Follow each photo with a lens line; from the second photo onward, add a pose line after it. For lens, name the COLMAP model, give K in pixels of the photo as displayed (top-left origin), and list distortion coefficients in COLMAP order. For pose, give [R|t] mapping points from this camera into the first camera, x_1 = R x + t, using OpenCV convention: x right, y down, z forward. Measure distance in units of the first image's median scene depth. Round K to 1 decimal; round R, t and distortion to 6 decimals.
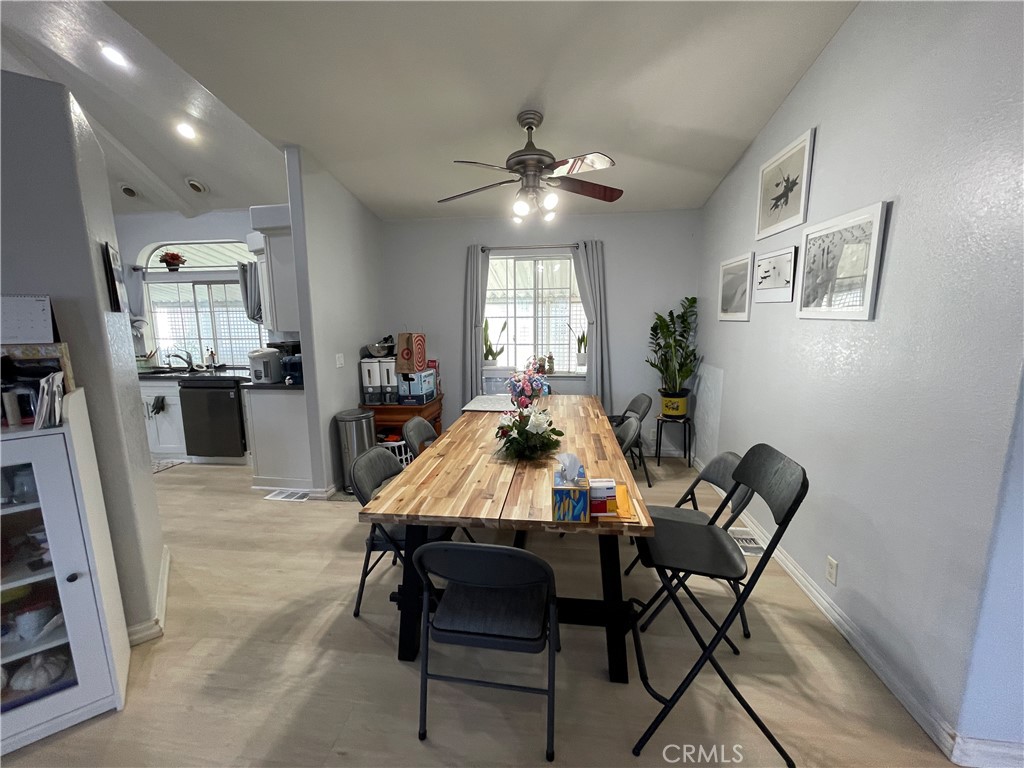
lens RADIAL K [[416.0, 0, 513.3], [0, 416.0, 386.1], [0, 0, 1]] dist [-0.003904, -0.000314]
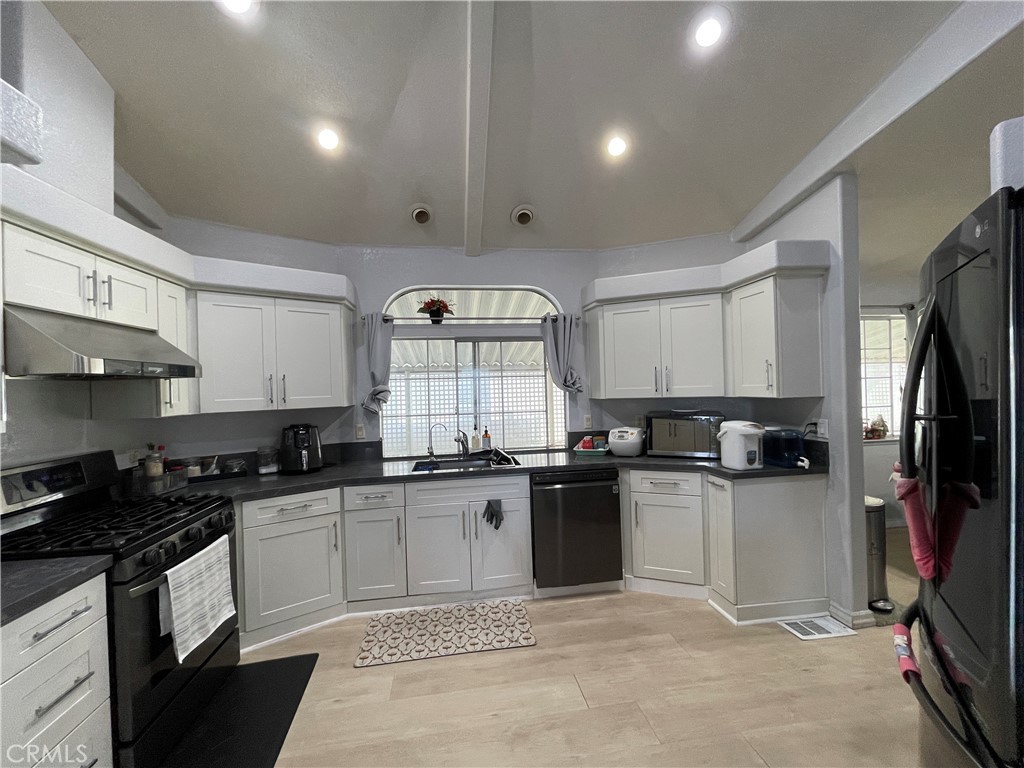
lens RADIAL K [[416.0, 0, 512.7], [0, 416.0, 386.7], [0, 0, 1]] dist [-0.003904, -0.000314]
pose [[0.968092, -0.017597, 0.249977, -0.891300], [0.058332, 0.985954, -0.156497, -0.044736], [-0.243712, 0.166085, 0.955521, 0.287095]]
